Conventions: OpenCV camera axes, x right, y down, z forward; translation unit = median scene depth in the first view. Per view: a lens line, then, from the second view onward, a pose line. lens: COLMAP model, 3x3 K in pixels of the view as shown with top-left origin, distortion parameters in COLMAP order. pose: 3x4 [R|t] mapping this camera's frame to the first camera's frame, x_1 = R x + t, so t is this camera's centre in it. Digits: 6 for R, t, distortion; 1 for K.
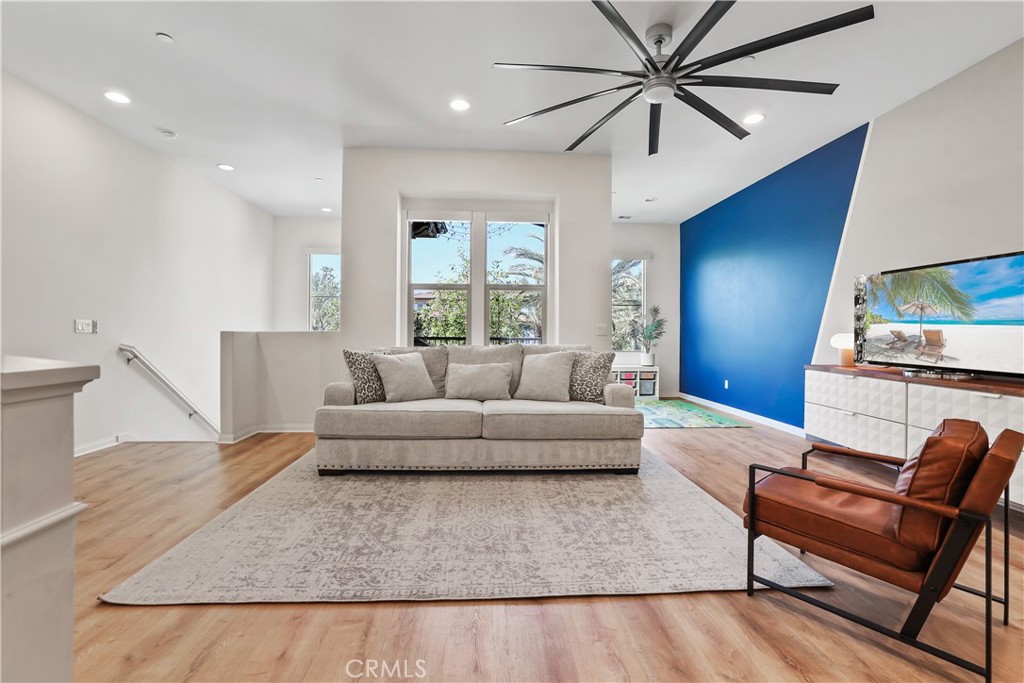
lens RADIAL K [[456.2, 0, 509.3], [0, 456.2, 335.4], [0, 0, 1]] dist [-0.050510, 0.019773]
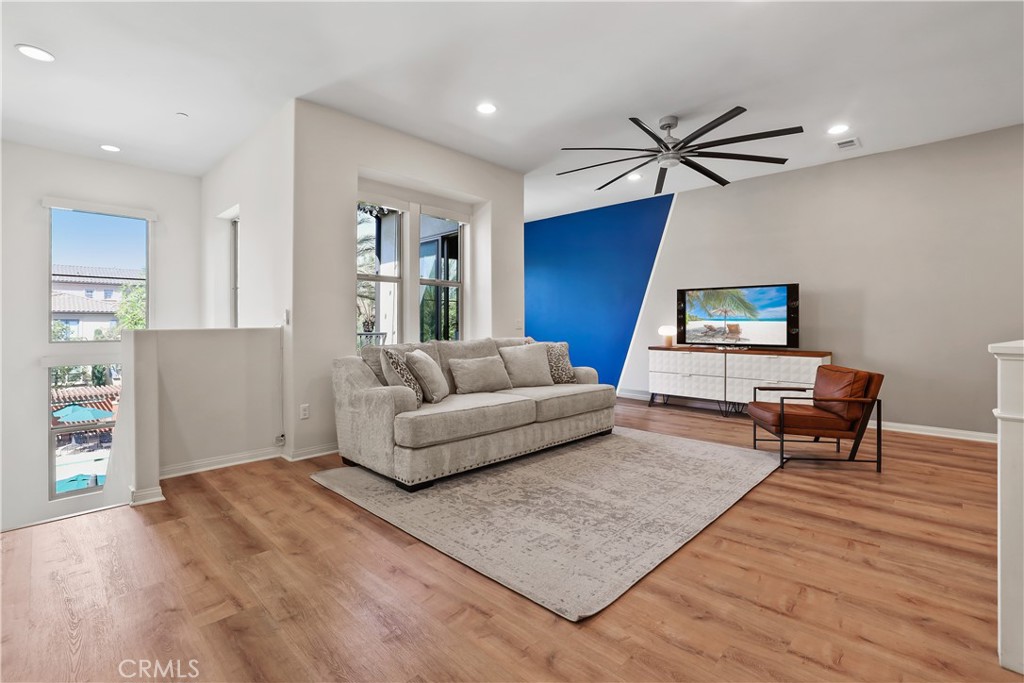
lens RADIAL K [[467.9, 0, 508.4], [0, 467.9, 327.2], [0, 0, 1]] dist [-0.043526, 0.019855]
pose [[0.736517, -0.010001, 0.676345, -0.927870], [0.011413, 0.999932, 0.002357, -0.011432], [-0.676322, 0.005983, 0.736582, 0.210414]]
